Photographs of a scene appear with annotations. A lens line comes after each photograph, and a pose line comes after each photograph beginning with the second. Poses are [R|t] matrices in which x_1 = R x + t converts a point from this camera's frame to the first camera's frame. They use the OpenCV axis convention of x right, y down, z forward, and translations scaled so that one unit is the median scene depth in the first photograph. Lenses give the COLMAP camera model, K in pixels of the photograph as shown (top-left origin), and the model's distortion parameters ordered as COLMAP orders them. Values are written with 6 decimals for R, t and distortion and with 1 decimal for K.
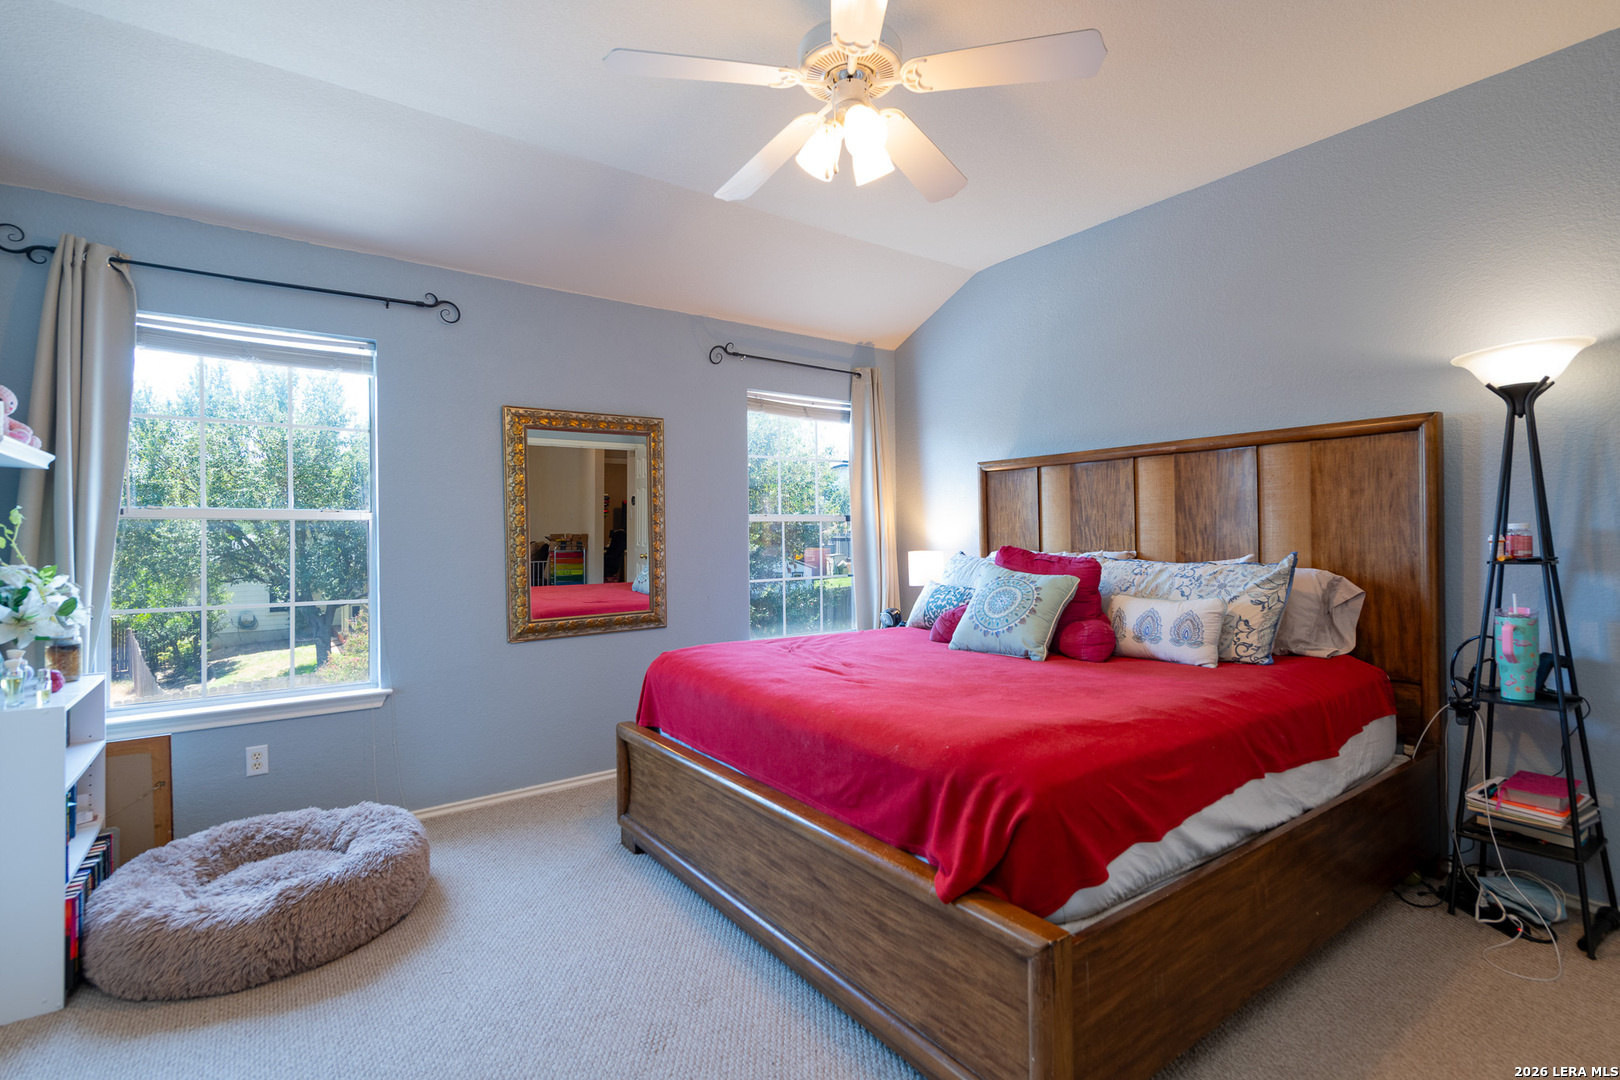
lens RADIAL K [[764.9, 0, 811.4], [0, 764.9, 533.2], [0, 0, 1]] dist [0.000270, -0.000042]
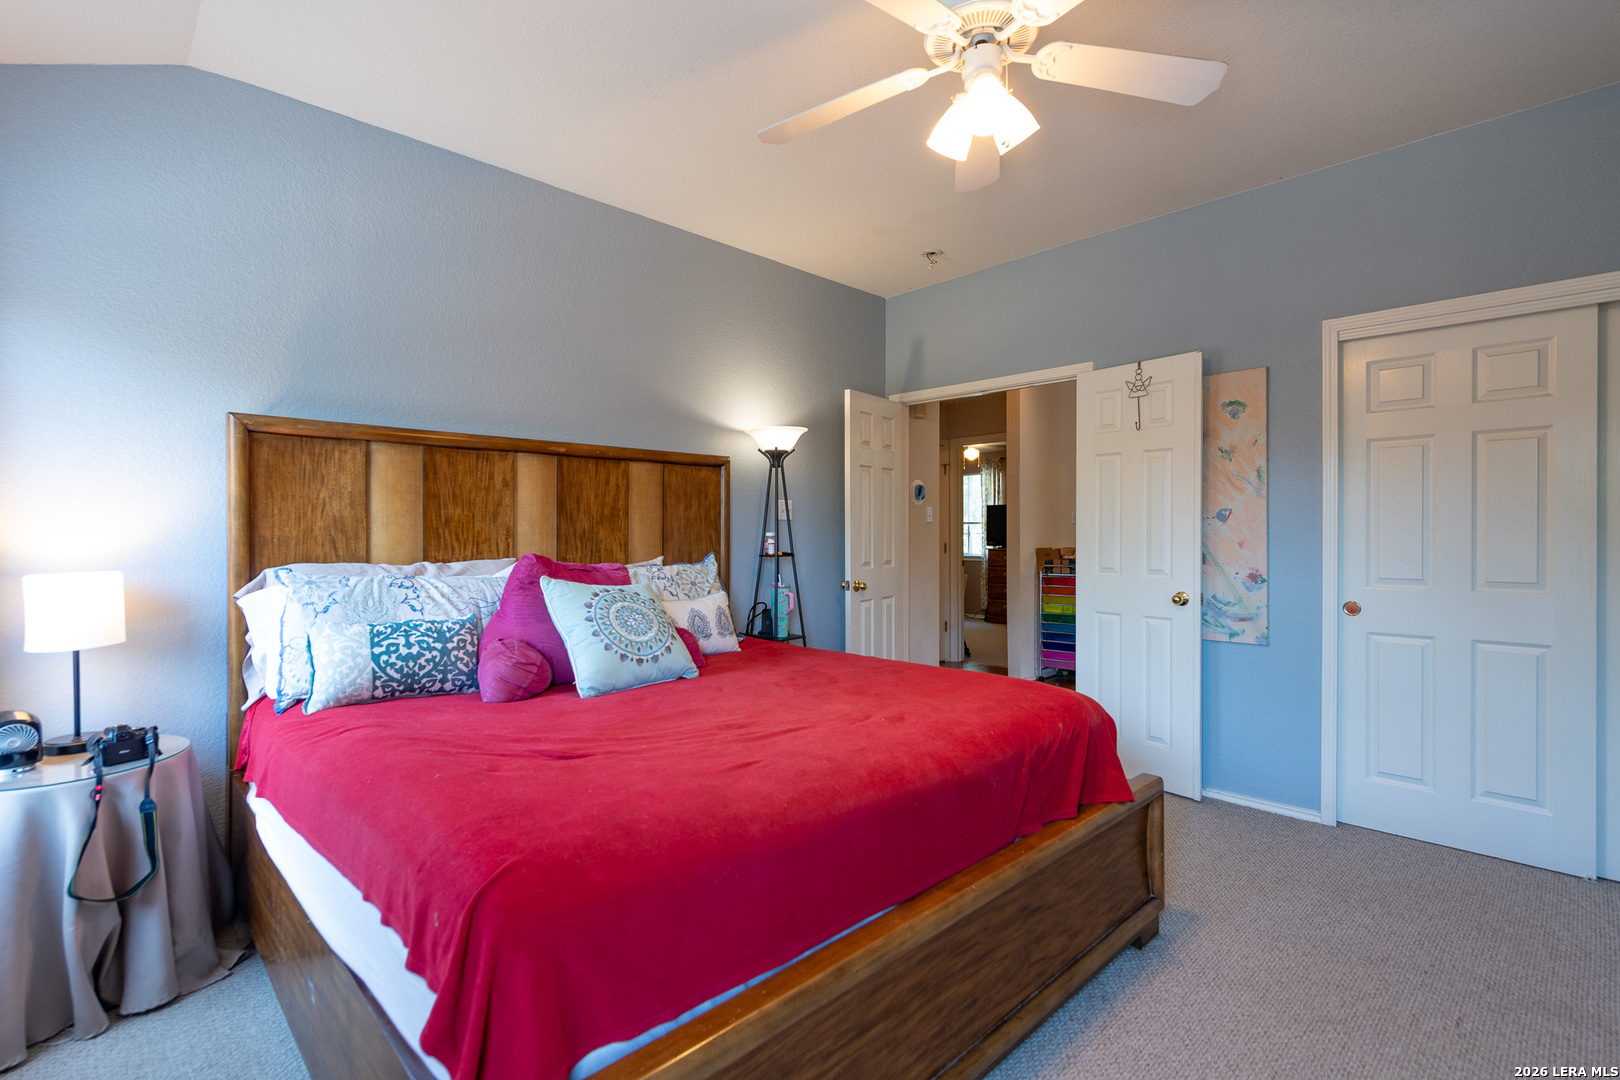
lens RADIAL K [[764.9, 0, 810.9], [0, 764.9, 541.5], [0, 0, 1]] dist [0.000270, -0.000042]
pose [[-0.165493, -0.001222, 0.986210, -0.535936], [-0.000956, 0.999999, 0.001079, 0.003353], [-0.986211, -0.000765, -0.165494, 0.861465]]
